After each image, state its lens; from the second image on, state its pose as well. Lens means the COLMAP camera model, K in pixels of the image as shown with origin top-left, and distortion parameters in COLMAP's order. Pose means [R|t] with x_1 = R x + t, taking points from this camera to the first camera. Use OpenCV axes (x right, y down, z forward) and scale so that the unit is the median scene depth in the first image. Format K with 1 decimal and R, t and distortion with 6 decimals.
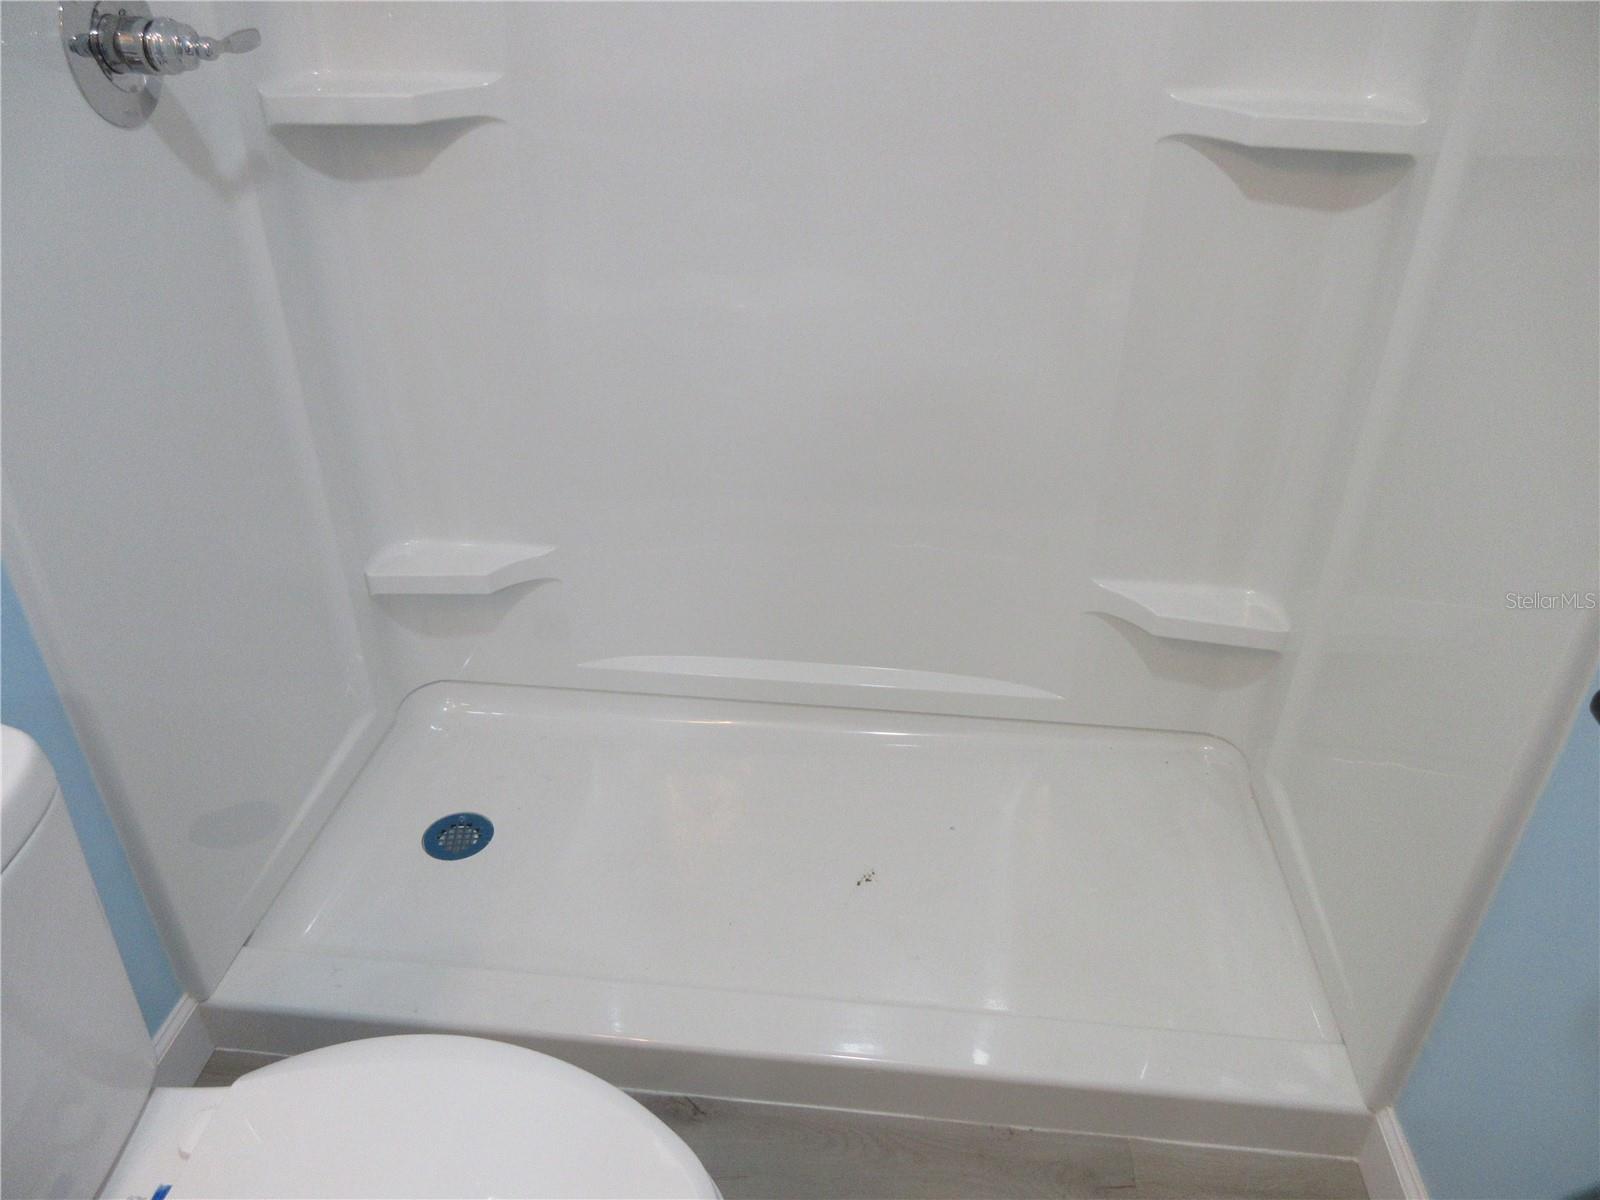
lens RADIAL K [[1179.3, 0, 802.6], [0, 1179.3, 593.7], [0, 0, 1]] dist [-0.007256, 0.002324]
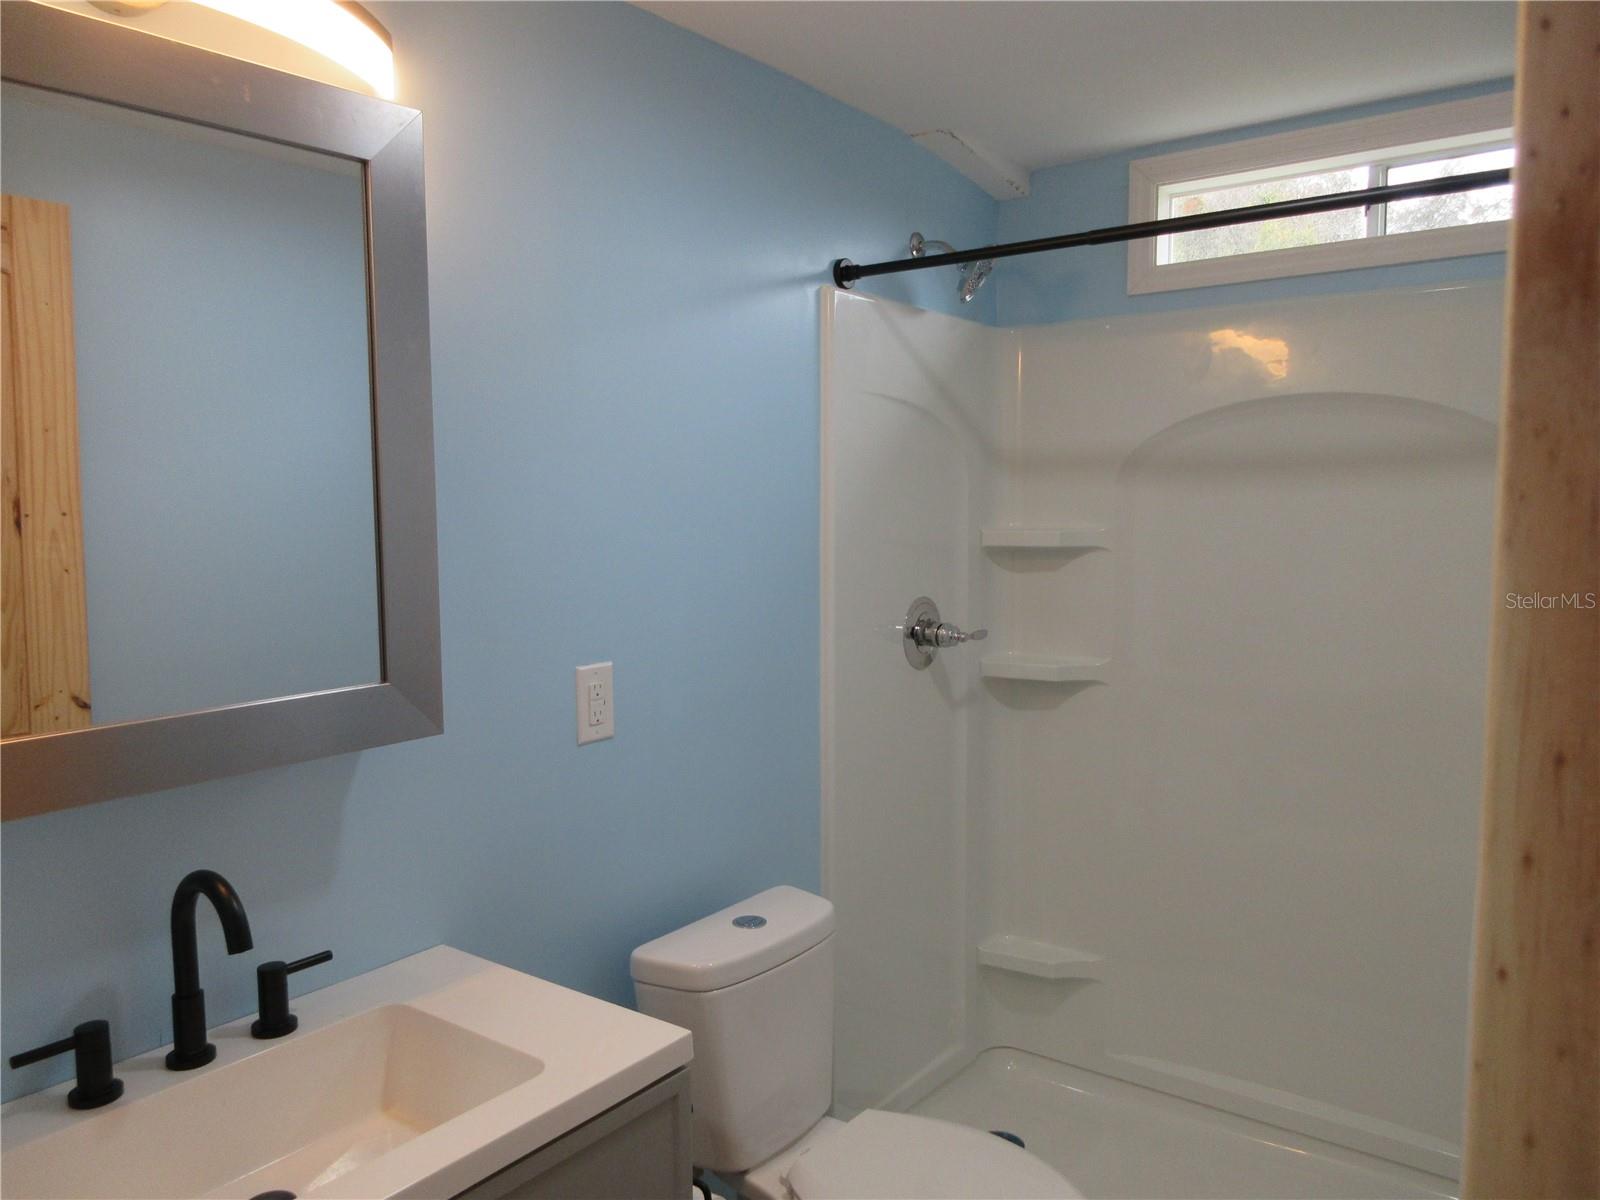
lens RADIAL K [[1179.3, 0, 802.6], [0, 1179.3, 593.7], [0, 0, 1]] dist [-0.007256, 0.002324]
pose [[0.857768, 0.025353, -0.513412, 0.316446], [-0.263738, 0.879007, -0.397226, 0.368094], [0.441222, 0.476134, 0.760671, -0.741469]]
